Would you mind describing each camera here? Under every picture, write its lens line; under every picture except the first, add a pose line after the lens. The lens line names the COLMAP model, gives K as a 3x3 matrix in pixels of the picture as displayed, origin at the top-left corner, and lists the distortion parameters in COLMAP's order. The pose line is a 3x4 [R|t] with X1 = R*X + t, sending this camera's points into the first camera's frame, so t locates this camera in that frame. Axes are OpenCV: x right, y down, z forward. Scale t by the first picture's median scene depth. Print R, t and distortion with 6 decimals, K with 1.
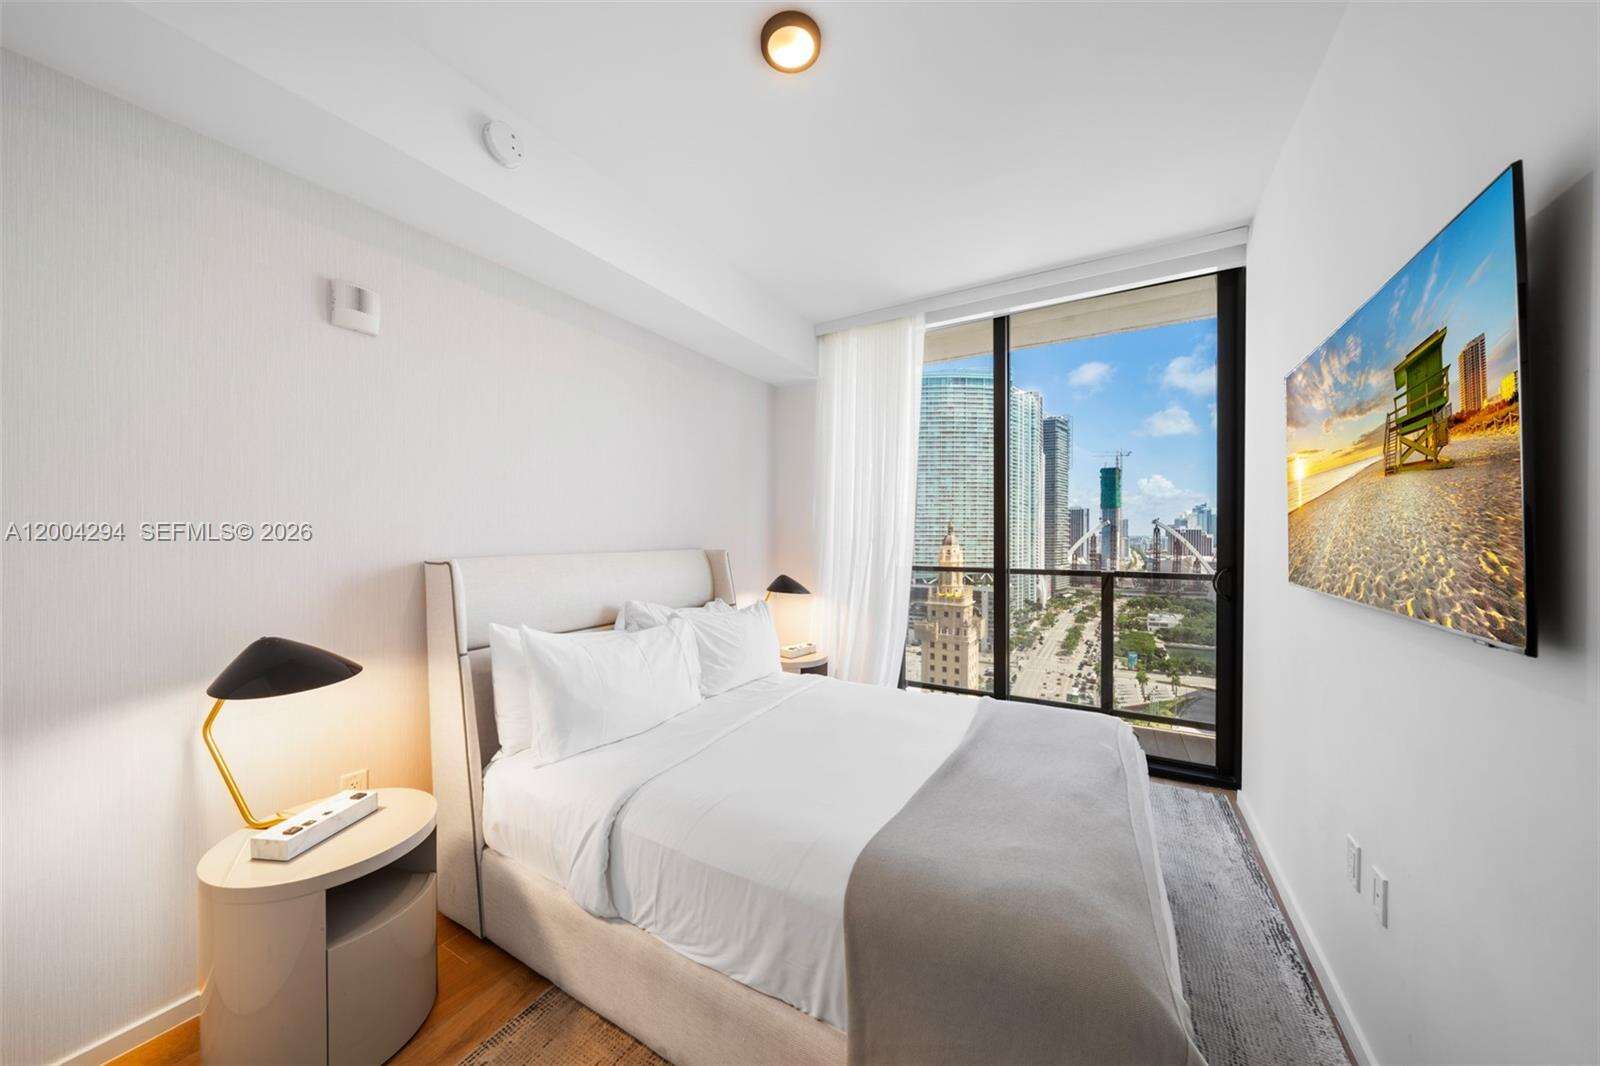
lens RADIAL K [[536.3, 0, 774.4], [0, 536.3, 539.7], [0, 0, 1]] dist [-0.000424, -0.000194]
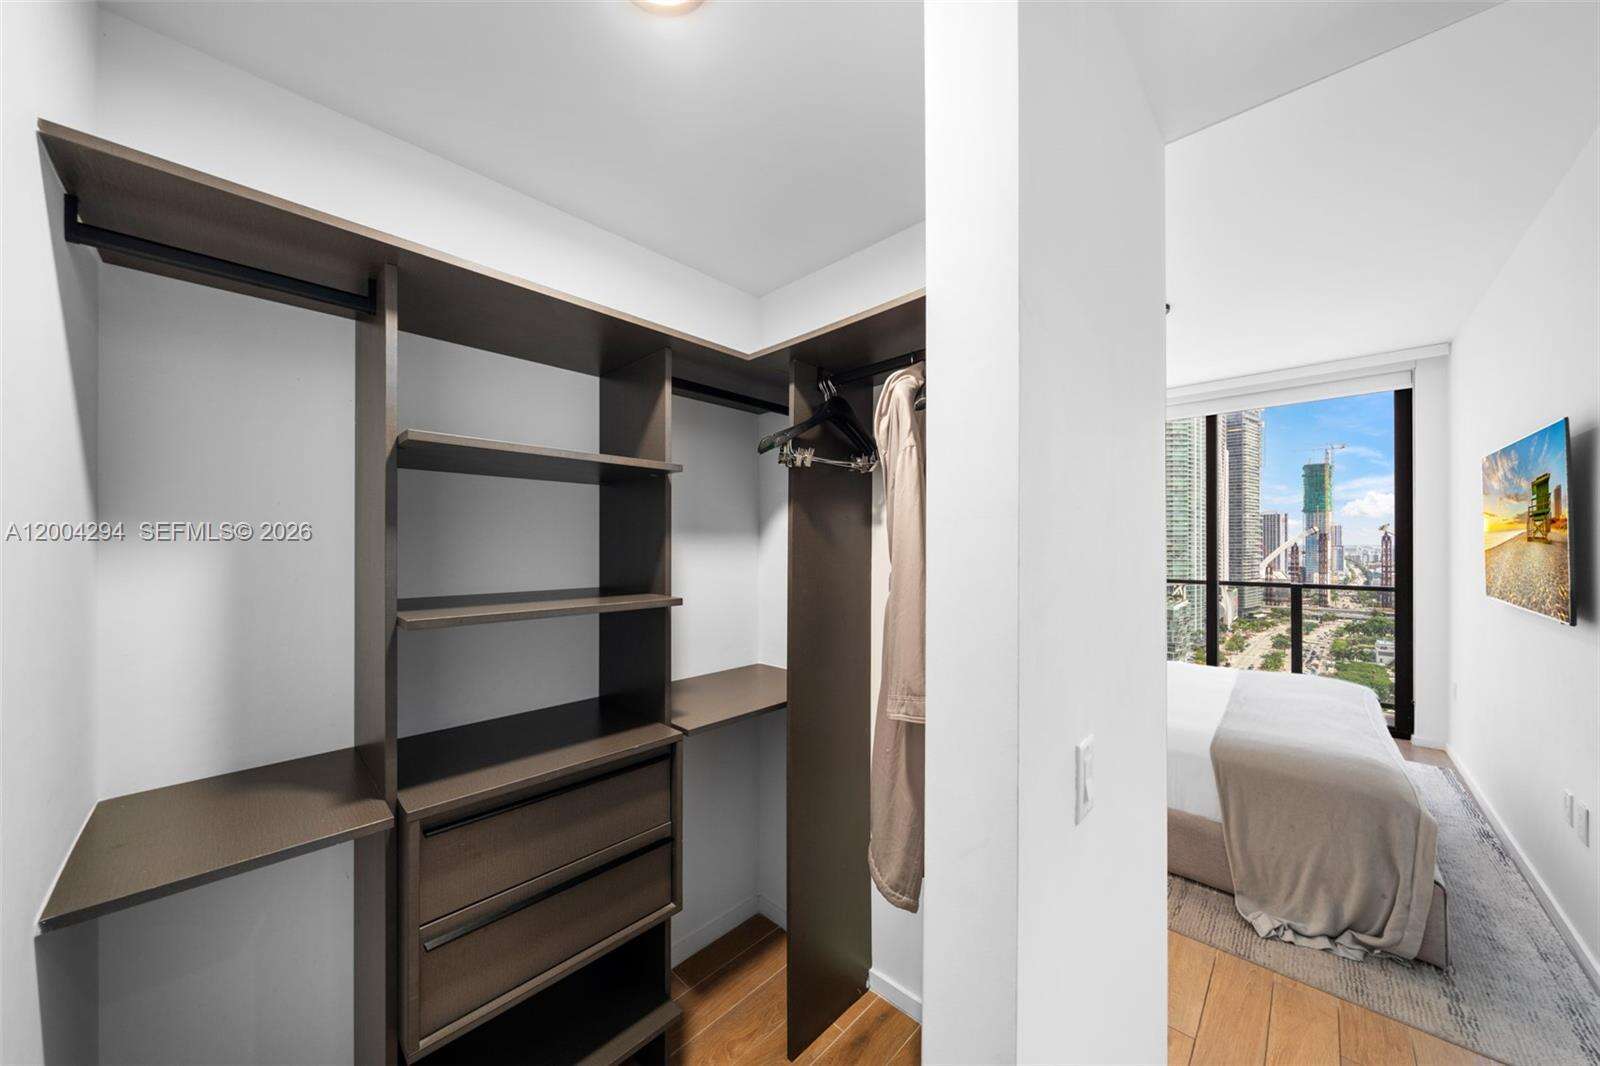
lens RADIAL K [[550.4, 0, 797.8], [0, 550.4, 543.3], [0, 0, 1]] dist [-0.001070, -0.000206]
pose [[0.980487, -0.002047, -0.196573, -0.672298], [-0.000281, 0.999930, -0.011811, -0.059520], [0.196584, 0.011636, 0.980418, -0.941679]]
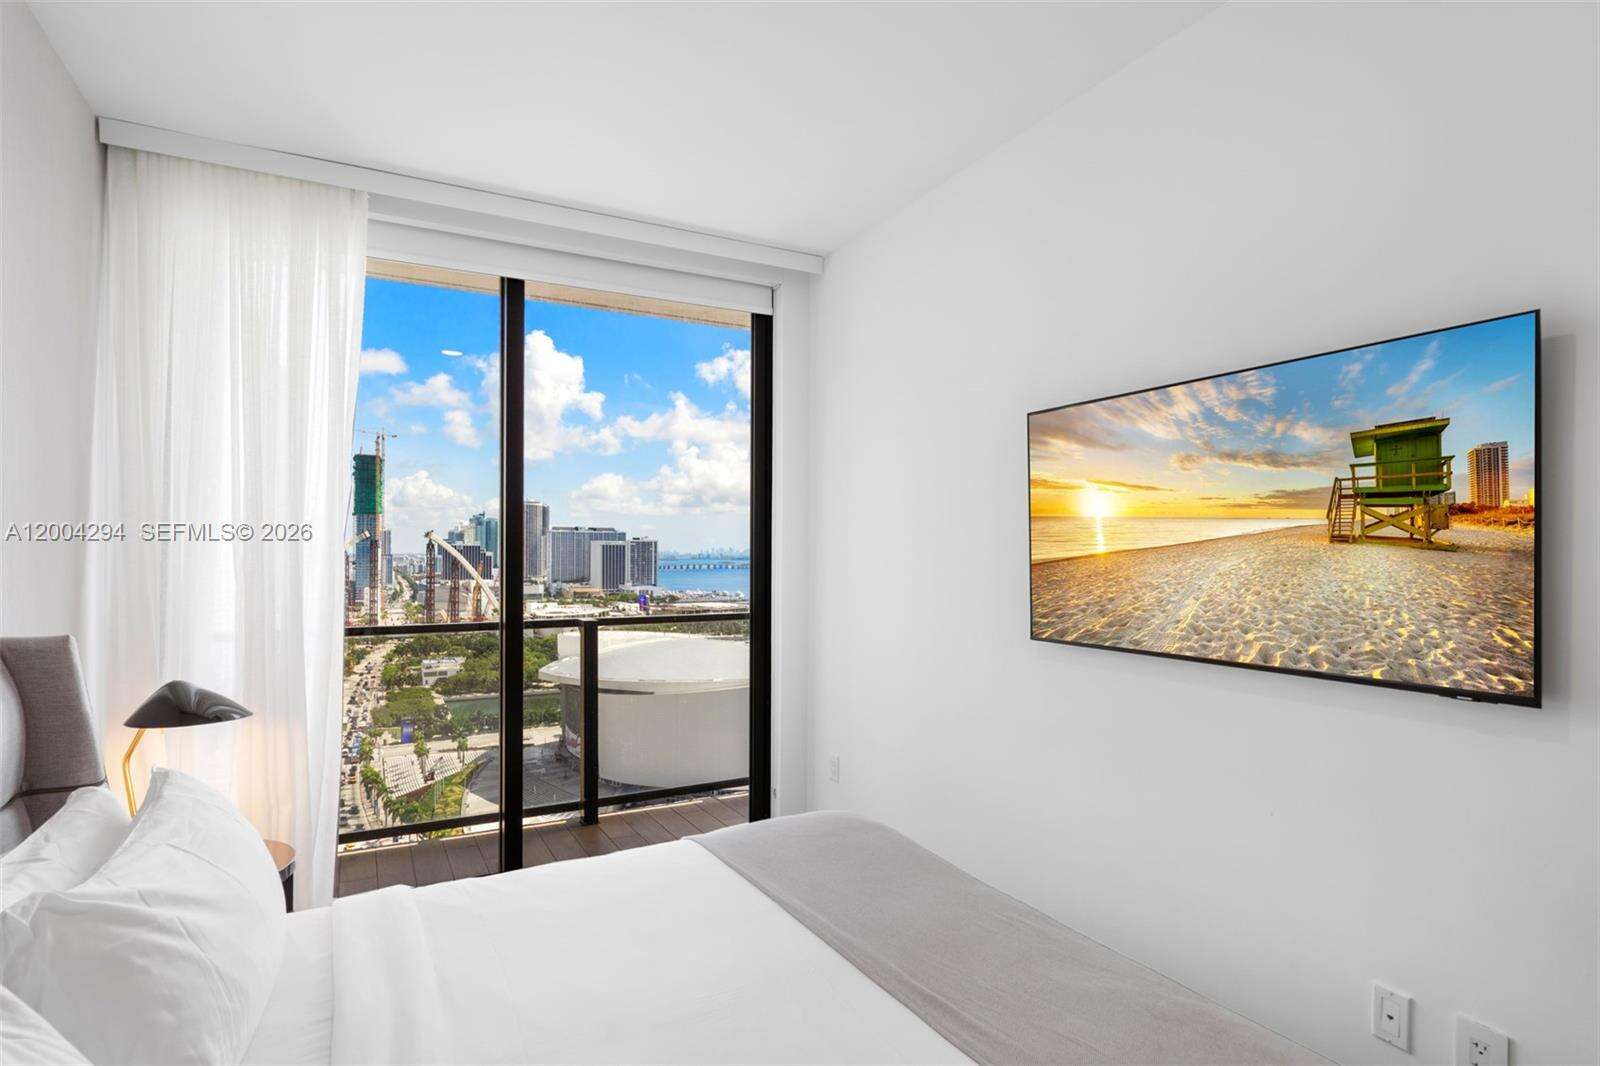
lens RADIAL K [[807.8, 0, 799.9], [0, 807.8, 554.0], [0, 0, 1]] dist [-0.001817, -0.000227]
pose [[0.496020, -0.002400, 0.868308, -0.487691], [0.008784, 0.999959, -0.002254, -0.074179], [-0.868267, 0.008746, 0.496021, 0.712943]]
